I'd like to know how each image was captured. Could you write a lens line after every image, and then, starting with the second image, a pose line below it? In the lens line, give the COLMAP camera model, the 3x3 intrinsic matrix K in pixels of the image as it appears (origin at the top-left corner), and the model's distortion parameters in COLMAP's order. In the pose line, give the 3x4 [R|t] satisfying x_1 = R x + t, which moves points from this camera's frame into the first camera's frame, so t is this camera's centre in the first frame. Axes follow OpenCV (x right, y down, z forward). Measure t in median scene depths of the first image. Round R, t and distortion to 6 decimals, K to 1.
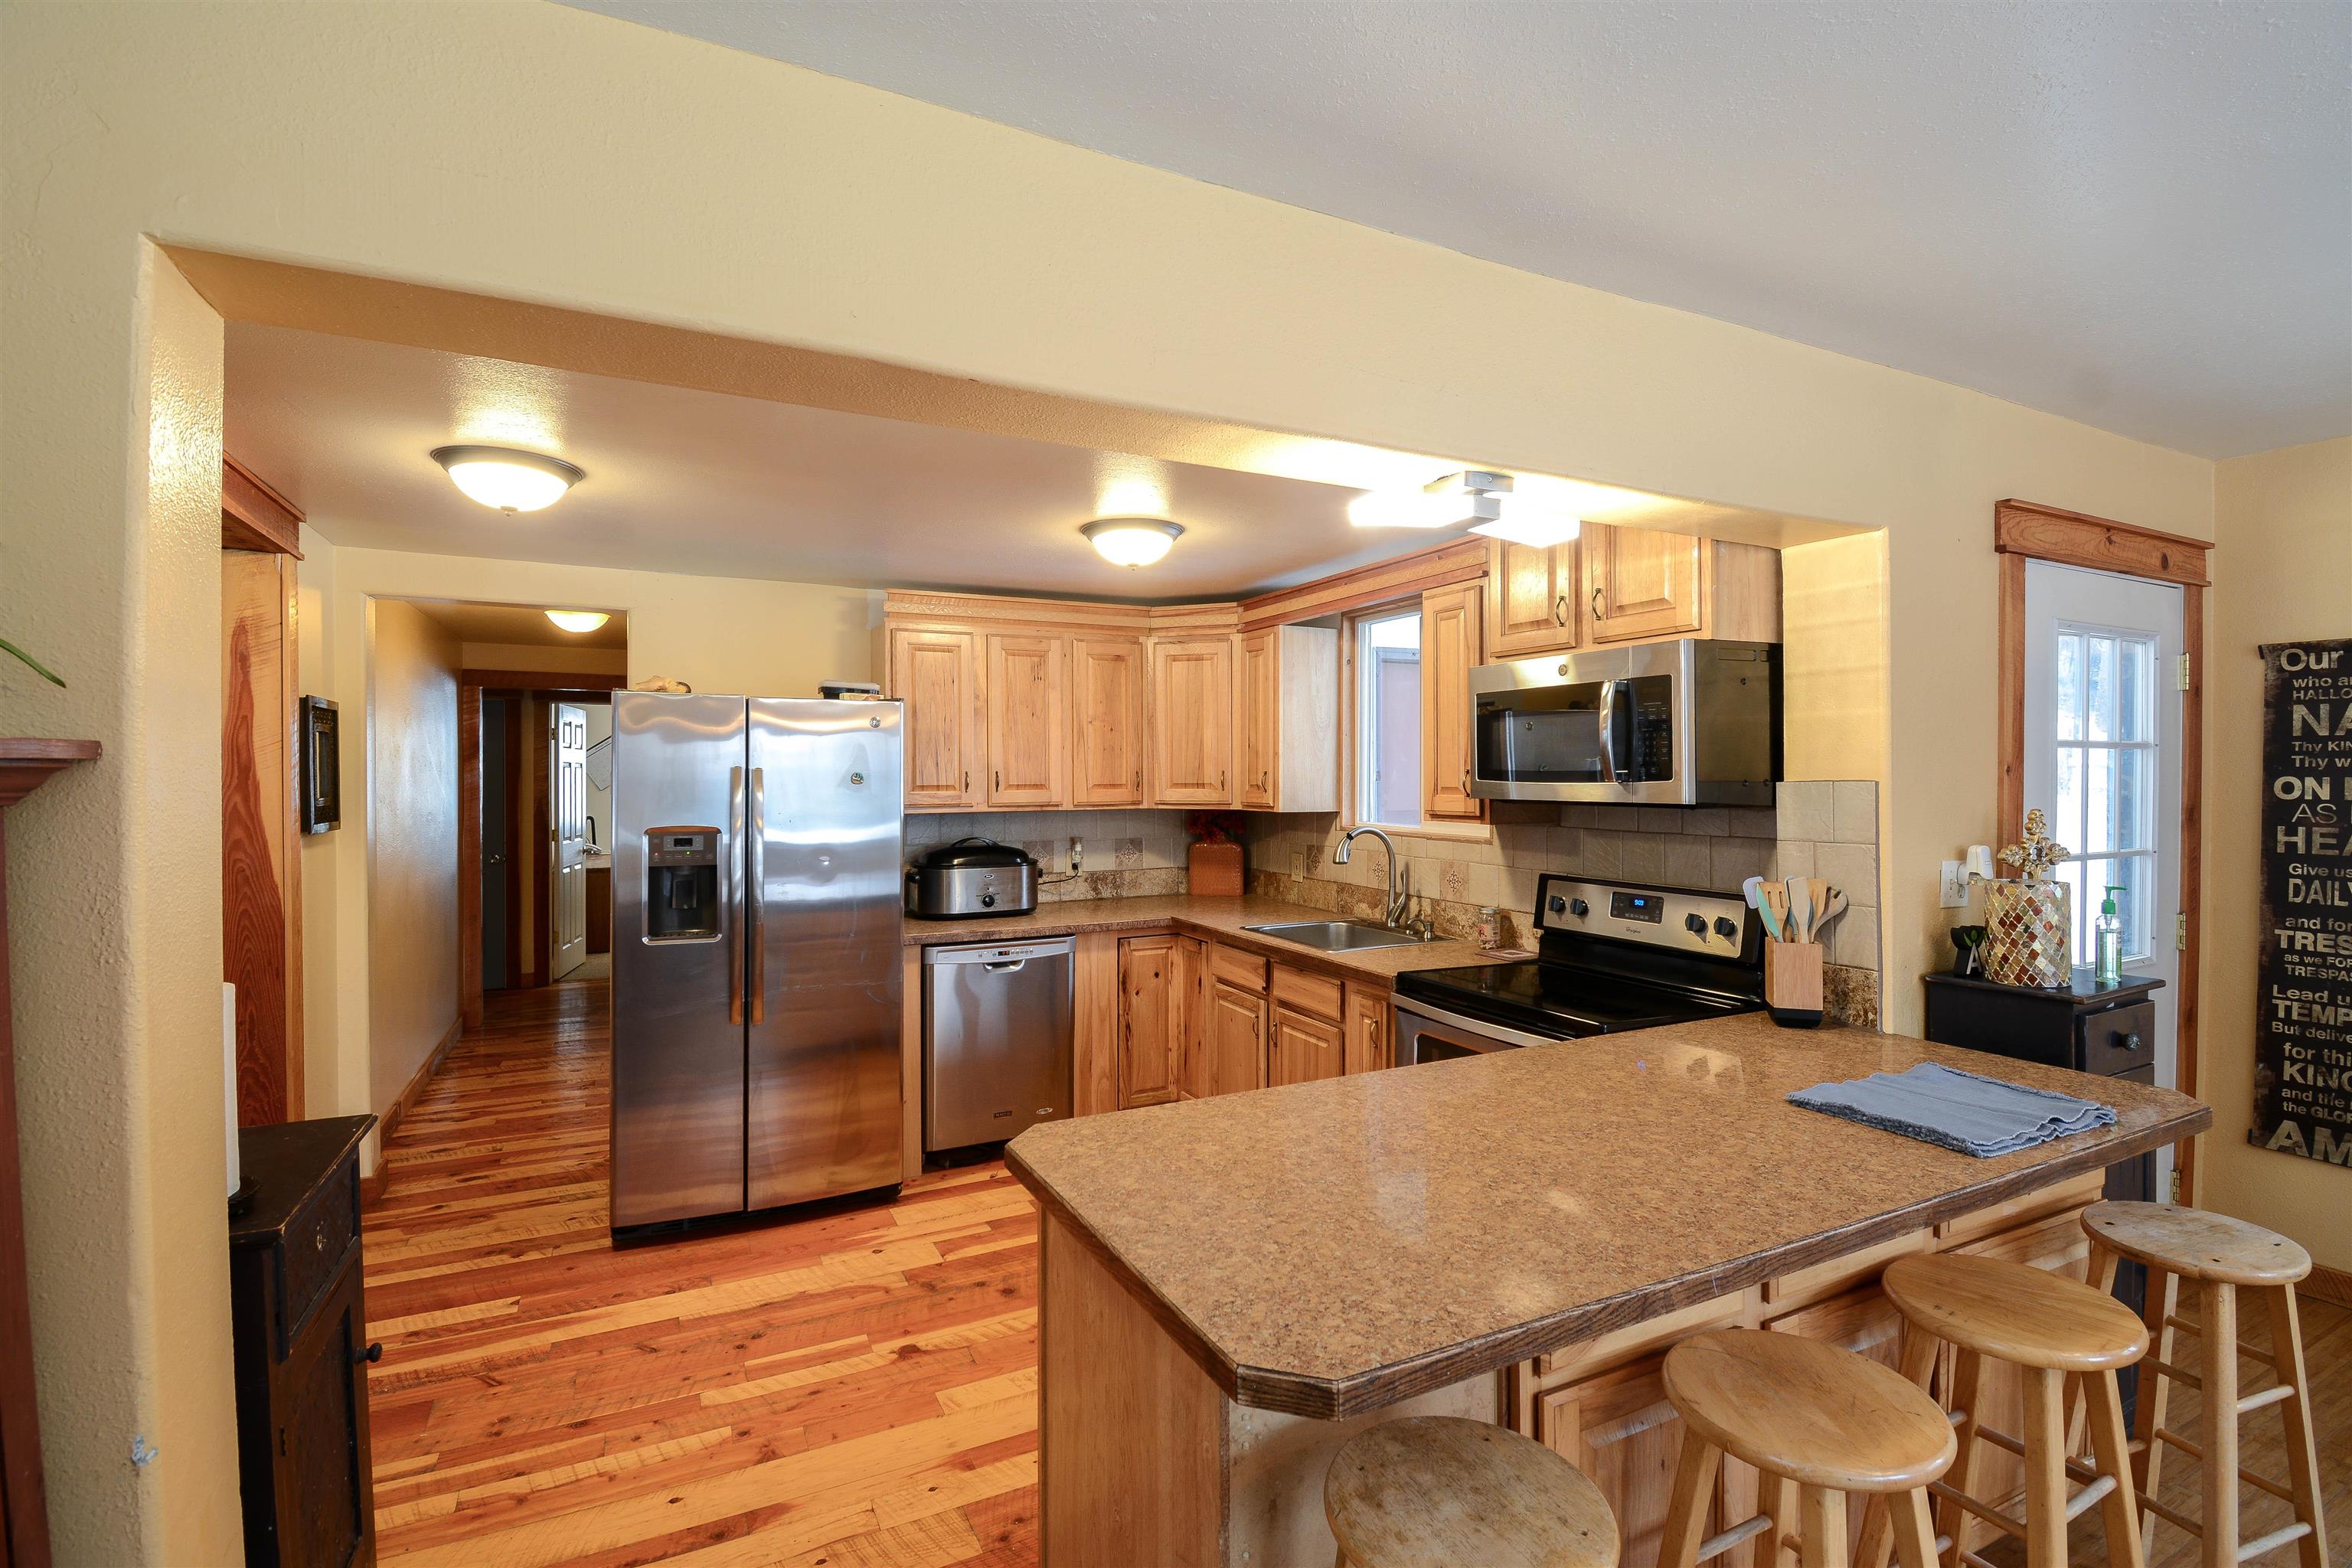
lens RADIAL K [[1082.8, 0, 1170.0], [0, 1082.8, 756.6], [0, 0, 1]] dist [0.000659, -0.019562]
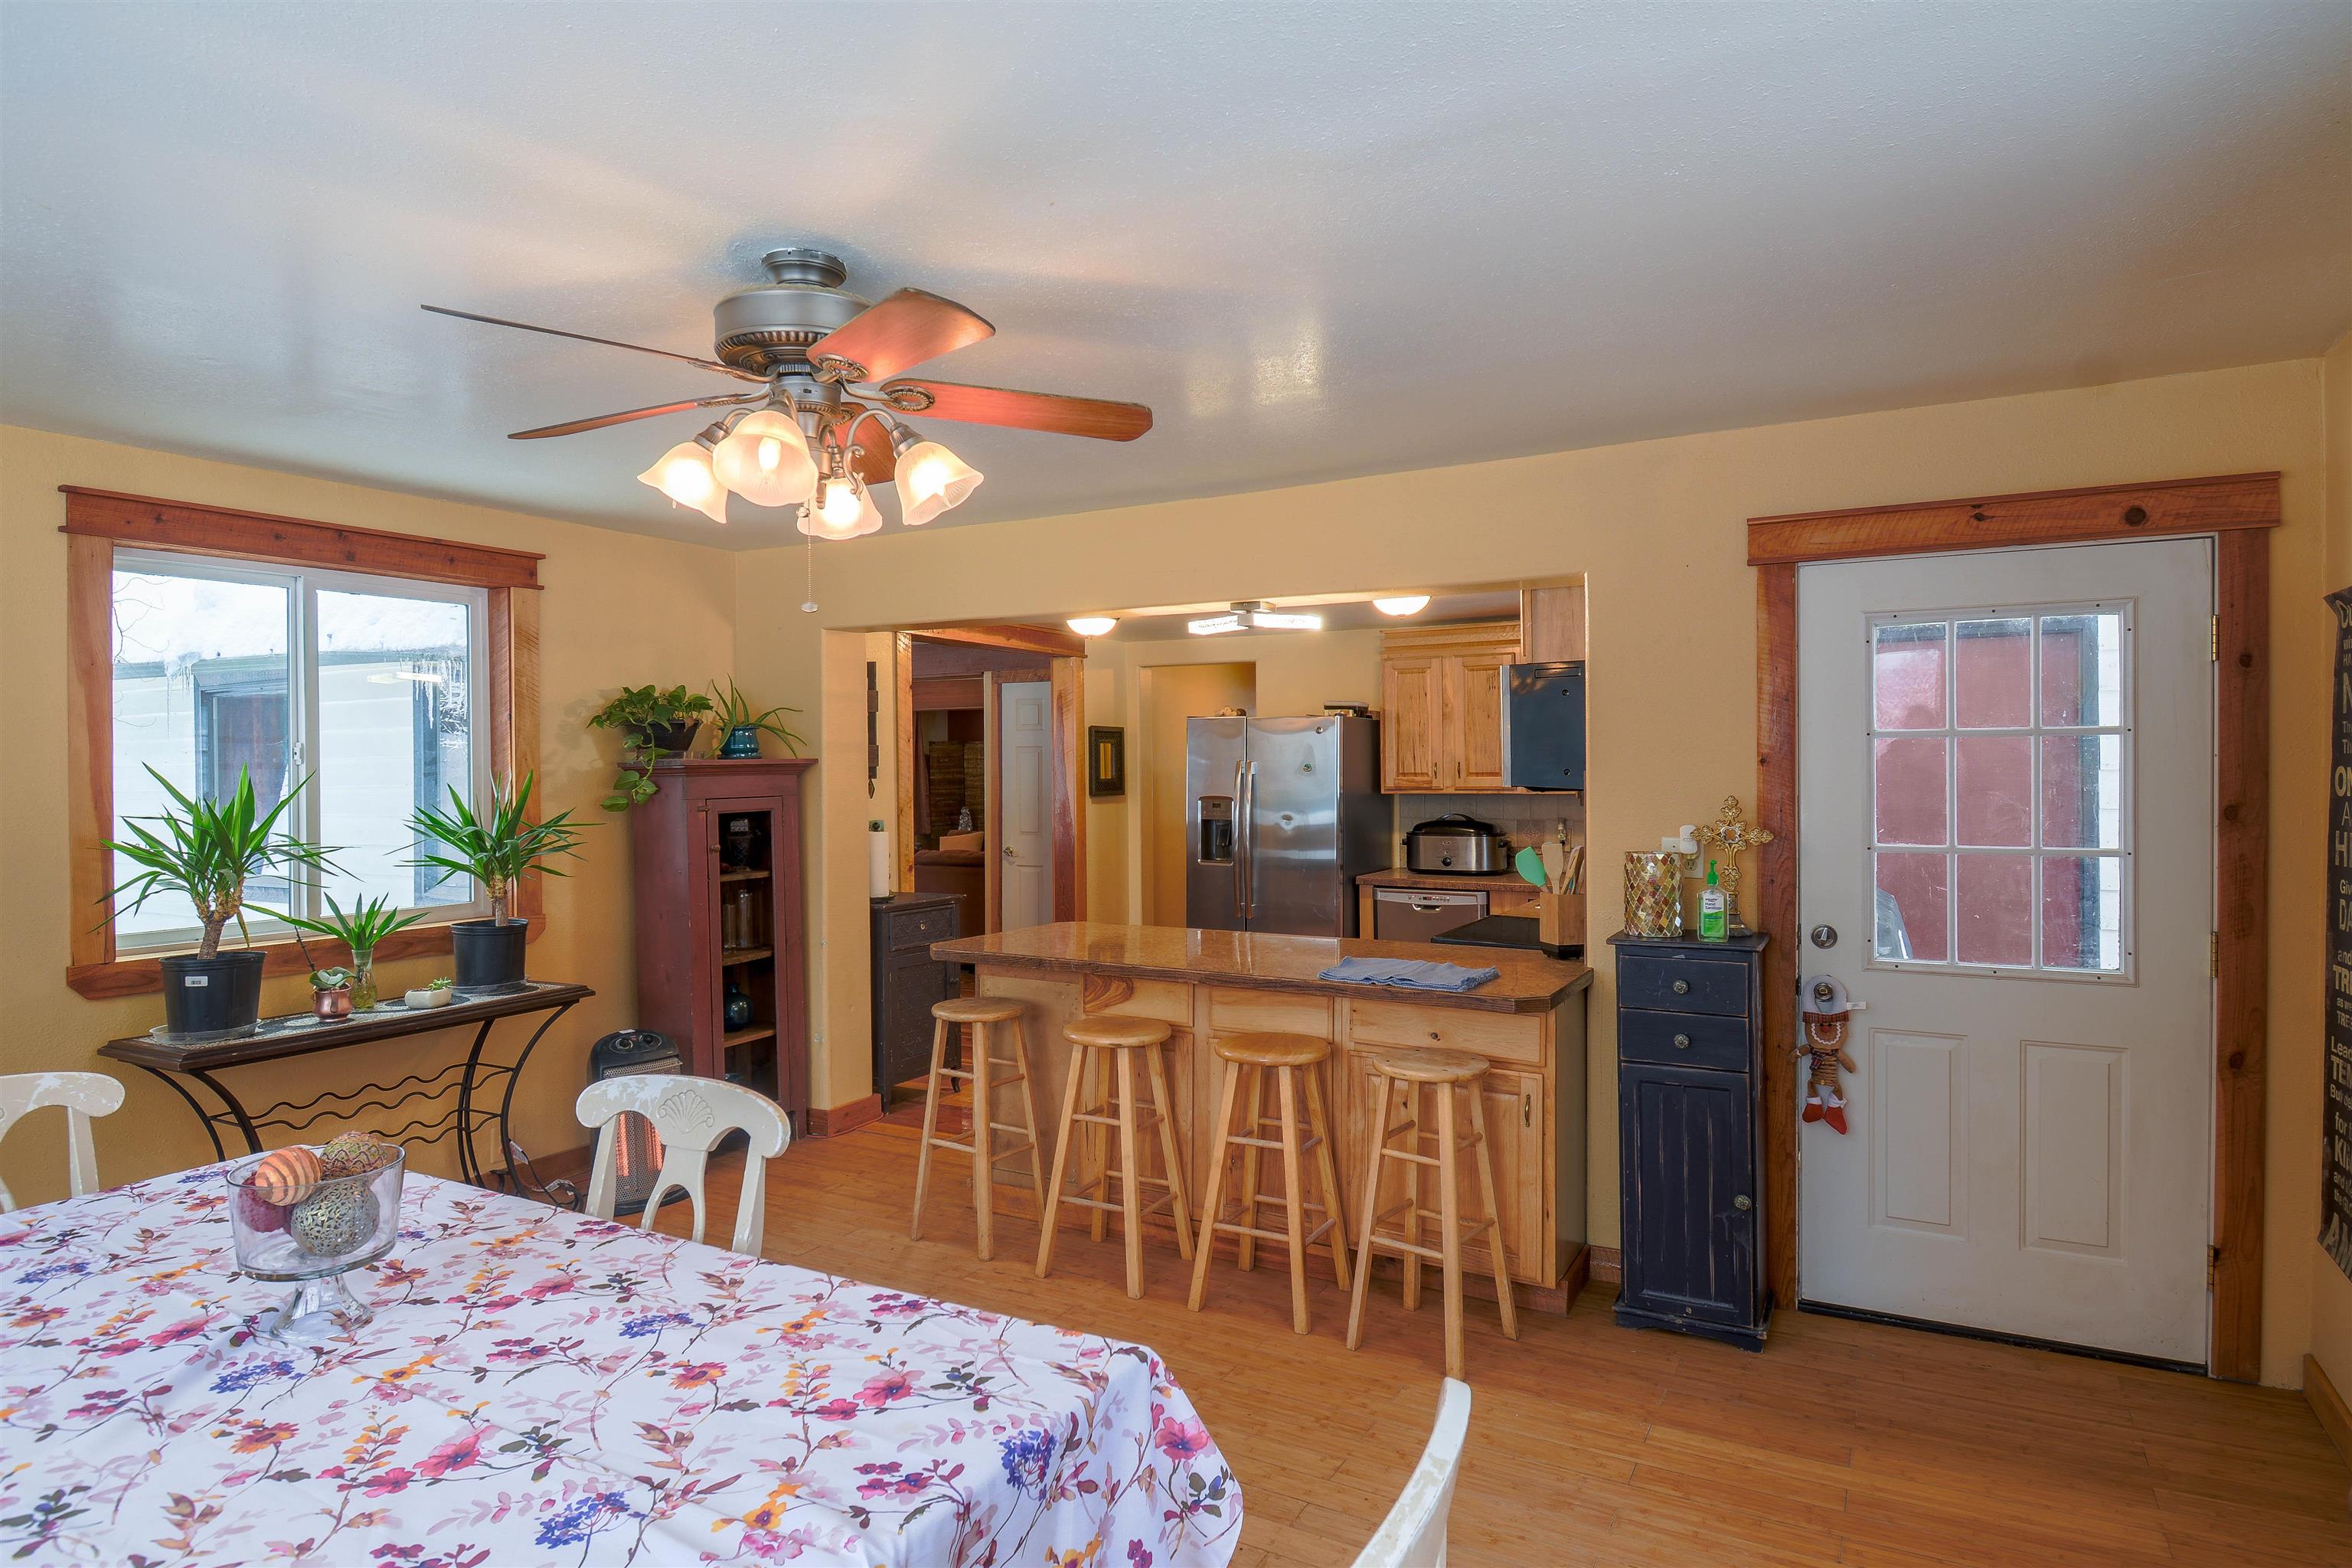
lens RADIAL K [[1428.2, 0, 1114.9], [0, 1428.2, 759.9], [0, 0, 1]] dist [0.119688, -0.159233]
pose [[0.513101, -0.002969, -0.858323, 1.360983], [0.016406, 0.999845, 0.006349, -0.007969], [0.858172, -0.017339, 0.513070, -0.271708]]
